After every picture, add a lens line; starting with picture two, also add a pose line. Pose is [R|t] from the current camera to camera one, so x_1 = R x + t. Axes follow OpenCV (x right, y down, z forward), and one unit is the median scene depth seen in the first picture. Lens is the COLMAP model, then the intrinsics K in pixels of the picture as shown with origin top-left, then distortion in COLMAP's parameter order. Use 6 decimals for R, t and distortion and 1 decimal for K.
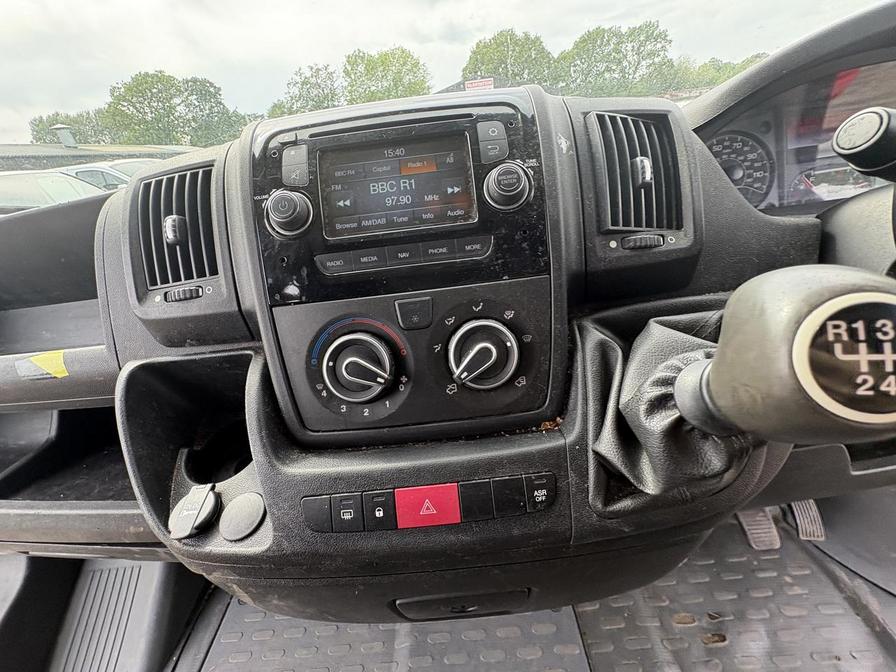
lens RADIAL K [[363.4, 0, 450.8], [0, 363.4, 344.3], [0, 0, 1]] dist [0.001348, 0.000451]
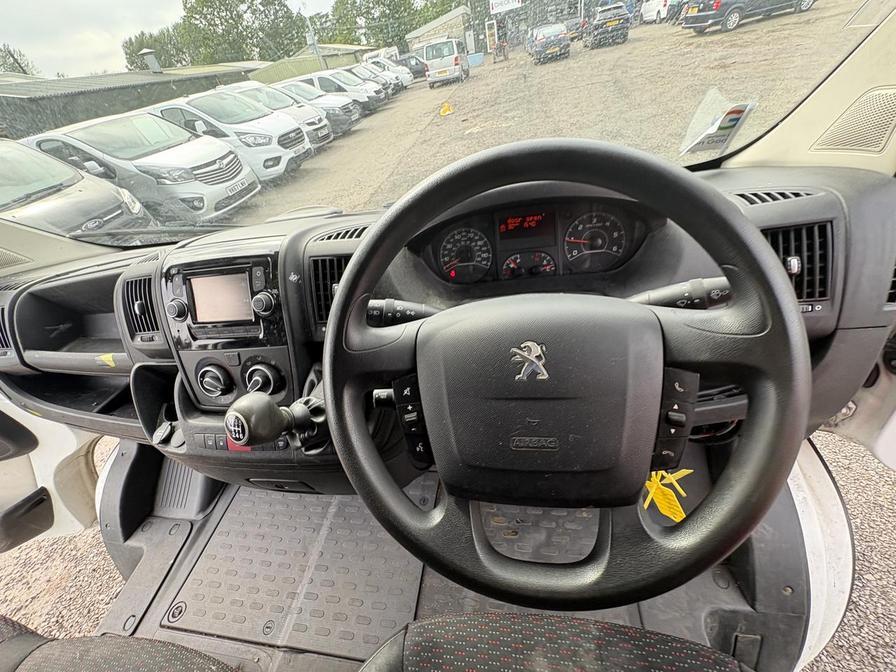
lens RADIAL K [[361.4, 0, 451.3], [0, 361.4, 347.3], [0, 0, 1]] dist [0.000891, -0.000440]
pose [[0.982979, 0.060687, -0.173408, 1.384127], [-0.022889, 0.976968, 0.212157, -0.573339], [0.182289, -0.204577, 0.961727, -0.729143]]
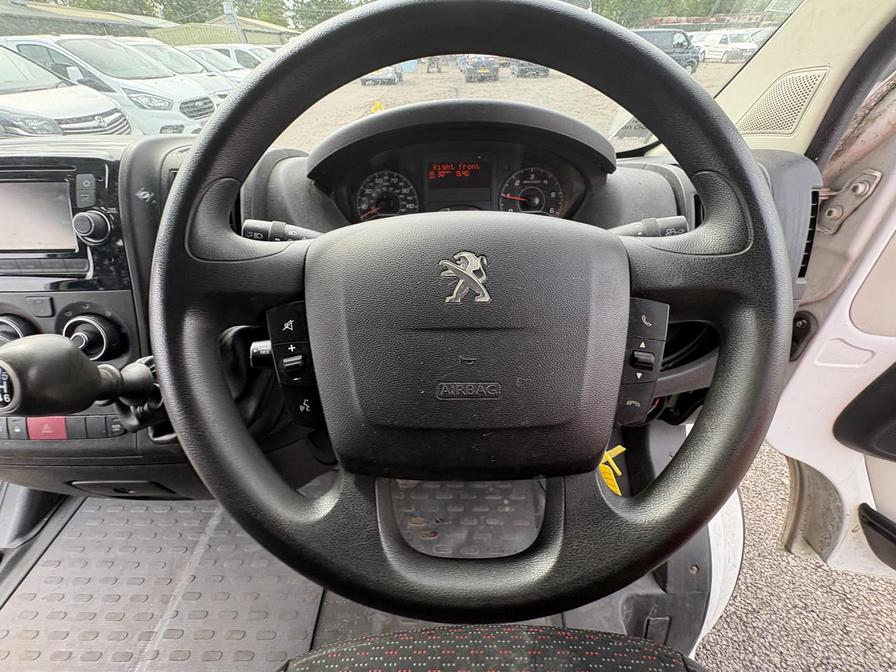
lens RADIAL K [[361.4, 0, 451.3], [0, 361.4, 347.3], [0, 0, 1]] dist [0.000891, -0.000440]
pose [[0.995179, 0.092204, 0.033425, 1.386456], [-0.096798, 0.978241, 0.183509, -0.321948], [-0.015777, -0.185859, 0.982450, -0.470161]]
